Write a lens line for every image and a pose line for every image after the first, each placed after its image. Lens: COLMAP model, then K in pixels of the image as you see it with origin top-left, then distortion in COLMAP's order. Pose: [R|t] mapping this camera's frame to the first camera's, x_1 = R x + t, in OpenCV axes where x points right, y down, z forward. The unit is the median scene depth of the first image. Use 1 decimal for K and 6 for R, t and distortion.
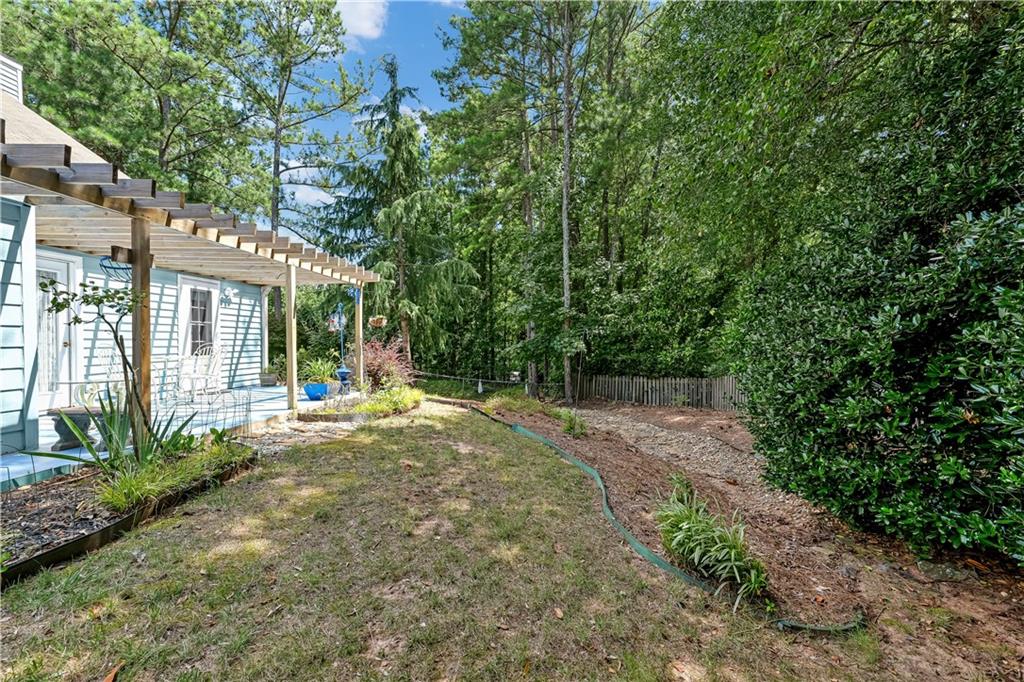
lens RADIAL K [[420.4, 0, 511.5], [0, 420.4, 337.5], [0, 0, 1]] dist [0.000831, 0.000176]
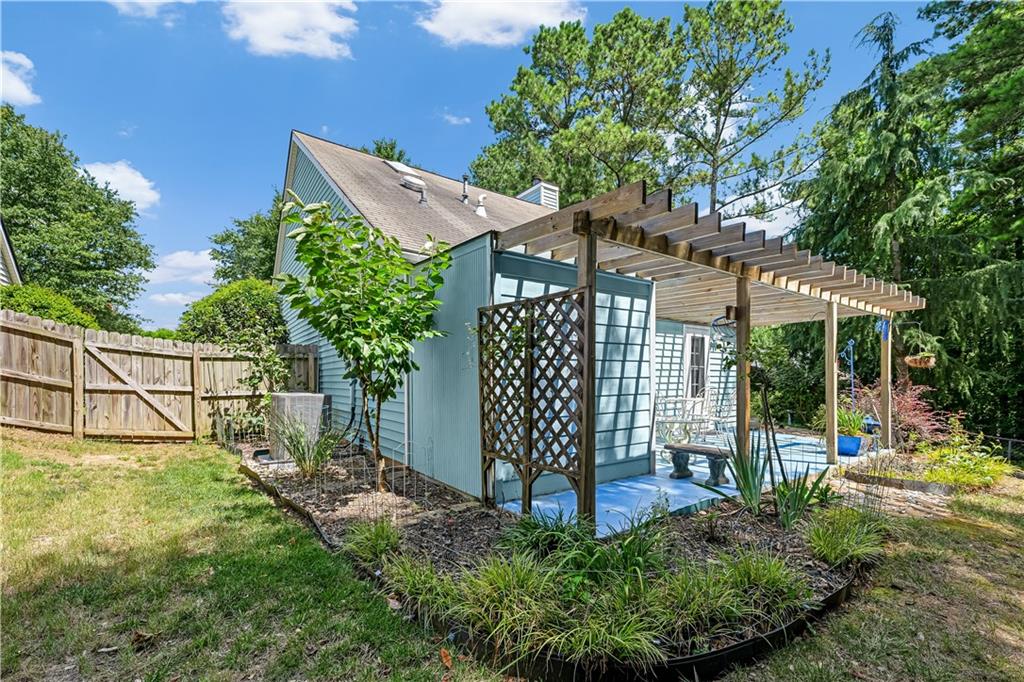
lens RADIAL K [[420.4, 0, 489.5], [0, 420.4, 379.0], [0, 0, 1]] dist [0.000831, 0.000176]
pose [[0.644350, 0.004541, -0.764718, -0.242602], [0.005916, 0.999923, 0.010922, -0.018895], [0.764708, -0.011562, 0.644273, -0.099553]]
